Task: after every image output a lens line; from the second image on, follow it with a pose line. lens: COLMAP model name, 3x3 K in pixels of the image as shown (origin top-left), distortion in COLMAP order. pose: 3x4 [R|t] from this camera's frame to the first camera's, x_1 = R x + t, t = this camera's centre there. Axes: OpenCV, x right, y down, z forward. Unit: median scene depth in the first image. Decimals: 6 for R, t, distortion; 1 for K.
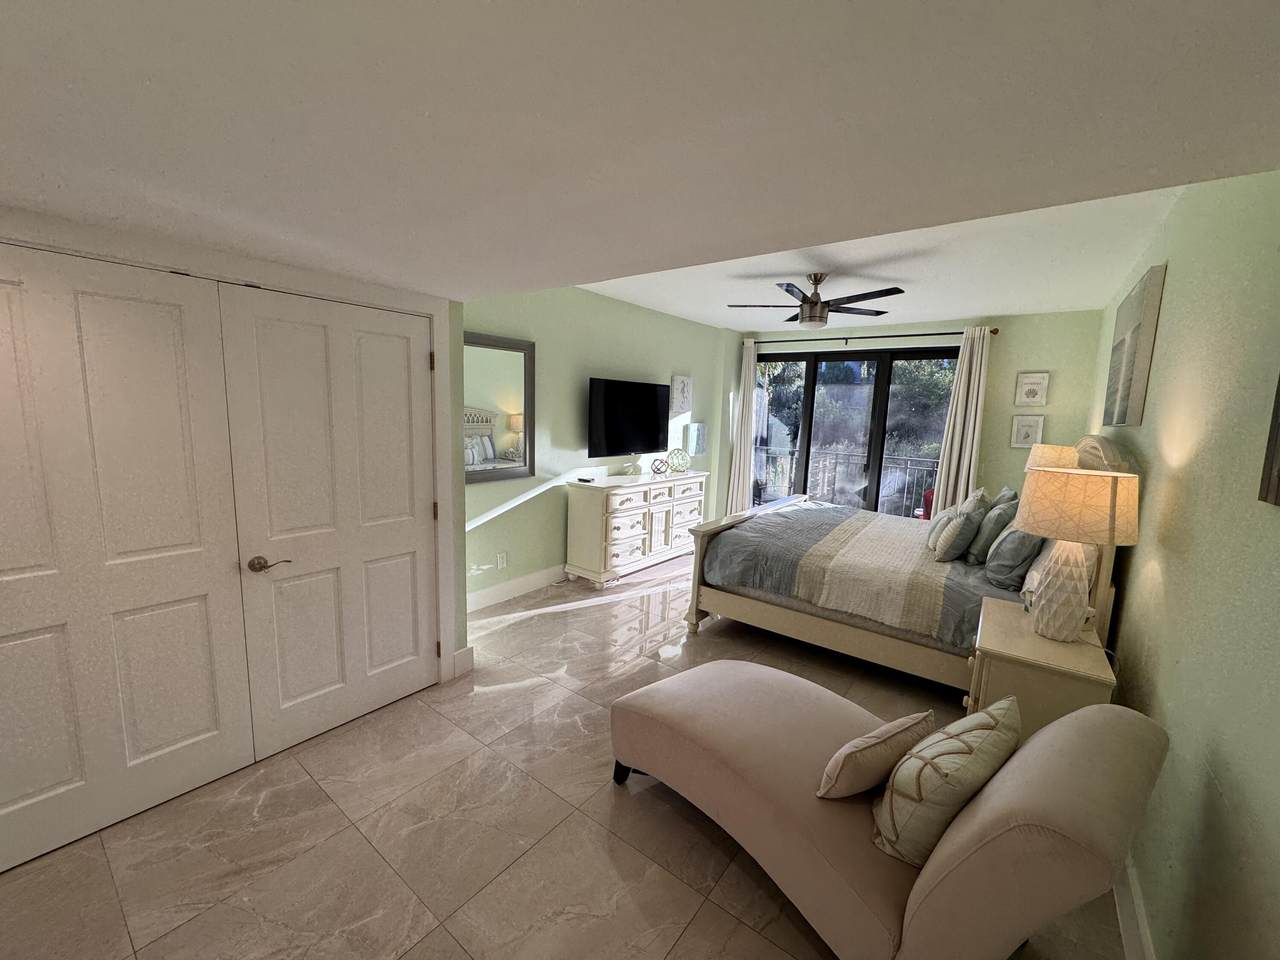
lens RADIAL K [[509.9, 0, 641.4], [0, 509.9, 478.5], [0, 0, 1]] dist [-0.001431, -0.000114]
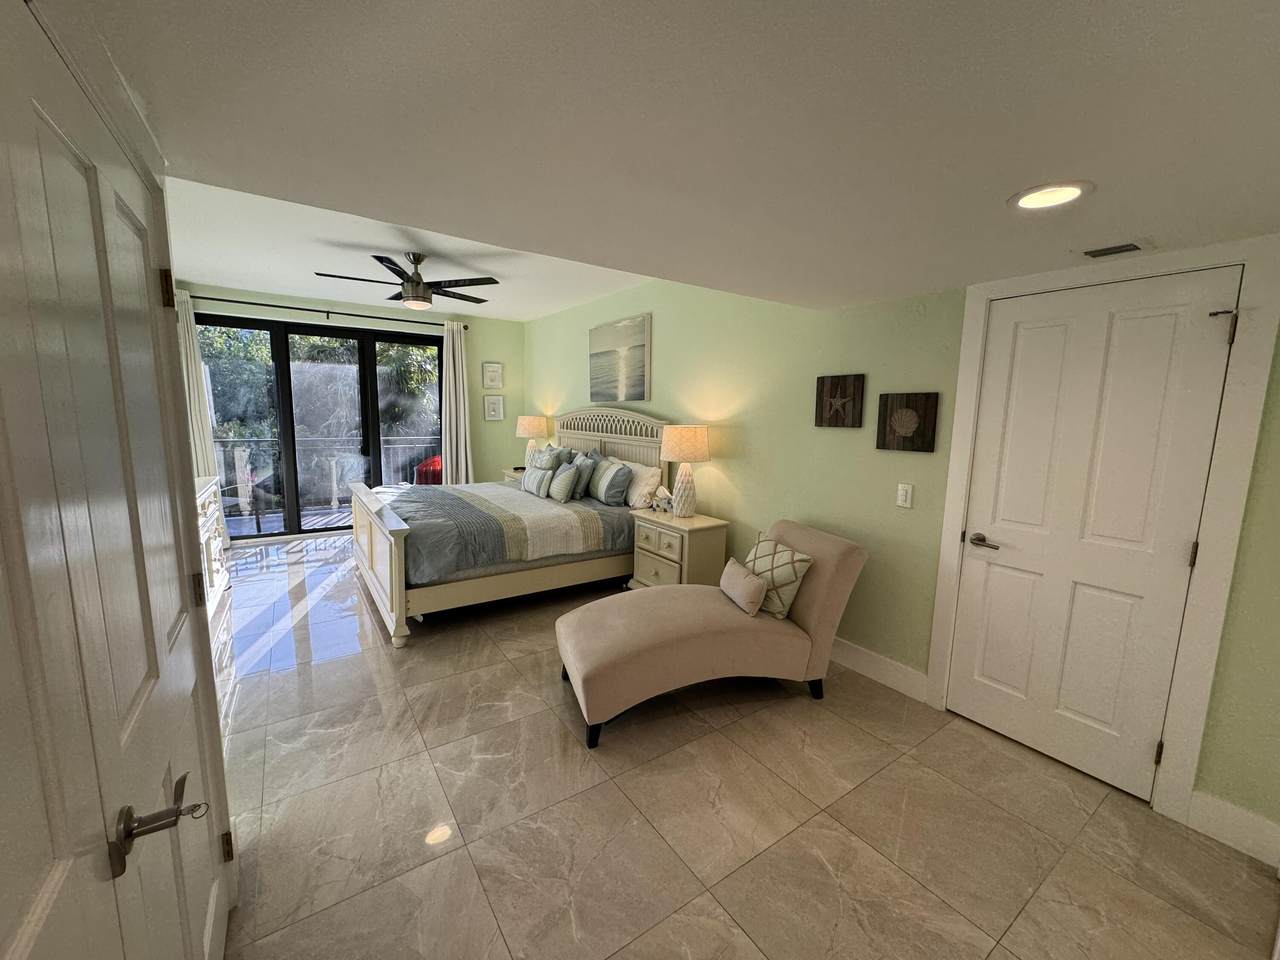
lens RADIAL K [[509.9, 0, 642.2], [0, 509.9, 480.8], [0, 0, 1]] dist [-0.001431, -0.000114]
pose [[0.308980, -0.160151, 0.937488, -0.555193], [0.120552, 0.984365, 0.128427, -0.041773], [-0.943397, 0.073335, 0.323455, 0.317429]]
